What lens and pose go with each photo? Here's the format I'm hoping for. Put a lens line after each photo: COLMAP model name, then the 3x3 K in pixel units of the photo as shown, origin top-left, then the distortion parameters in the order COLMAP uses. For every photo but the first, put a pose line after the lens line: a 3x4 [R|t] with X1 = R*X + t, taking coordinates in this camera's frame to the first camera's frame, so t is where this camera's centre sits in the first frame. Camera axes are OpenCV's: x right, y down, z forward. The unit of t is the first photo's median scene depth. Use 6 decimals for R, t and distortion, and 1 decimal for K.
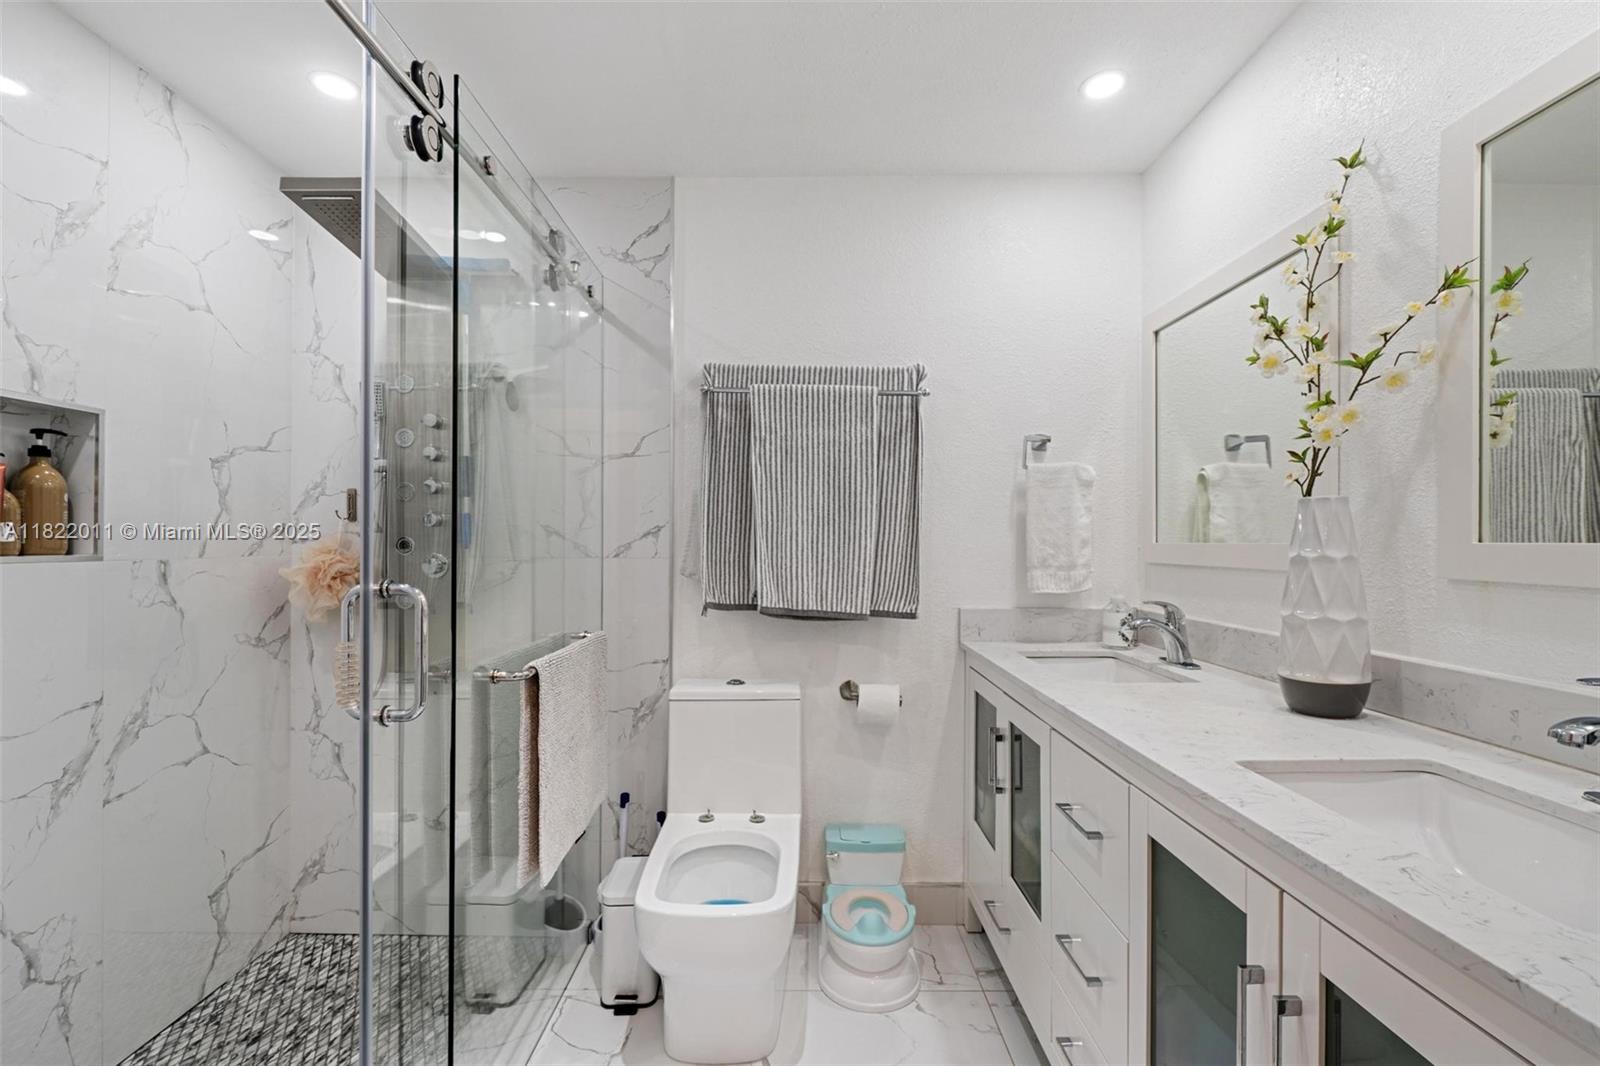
lens RADIAL K [[686.7, 0, 801.2], [0, 686.7, 539.0], [0, 0, 1]] dist [-0.005149, -0.000654]
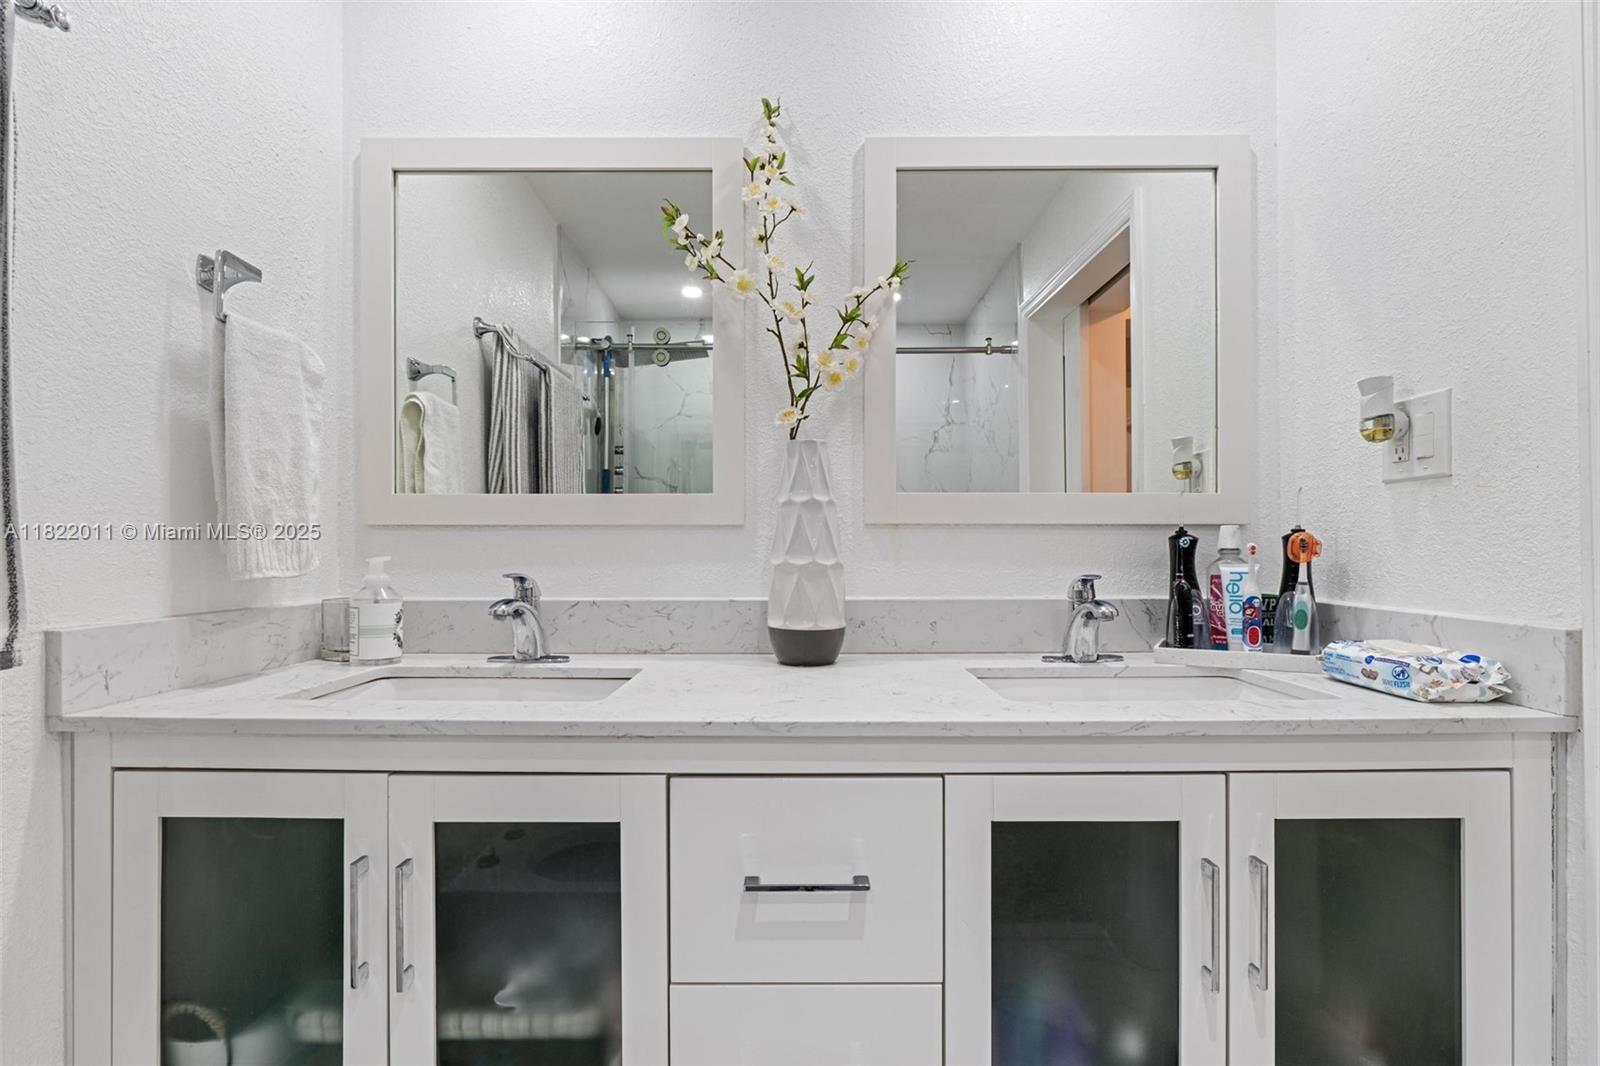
lens RADIAL K [[757.8, 0, 800.1], [0, 757.8, 546.2], [0, 0, 1]] dist [-0.005028, -0.000234]
pose [[0.019759, 0.002494, 0.999802, -0.209763], [-0.004503, 0.999987, -0.002406, 0.060135], [-0.999795, -0.004454, 0.019770, 0.655234]]
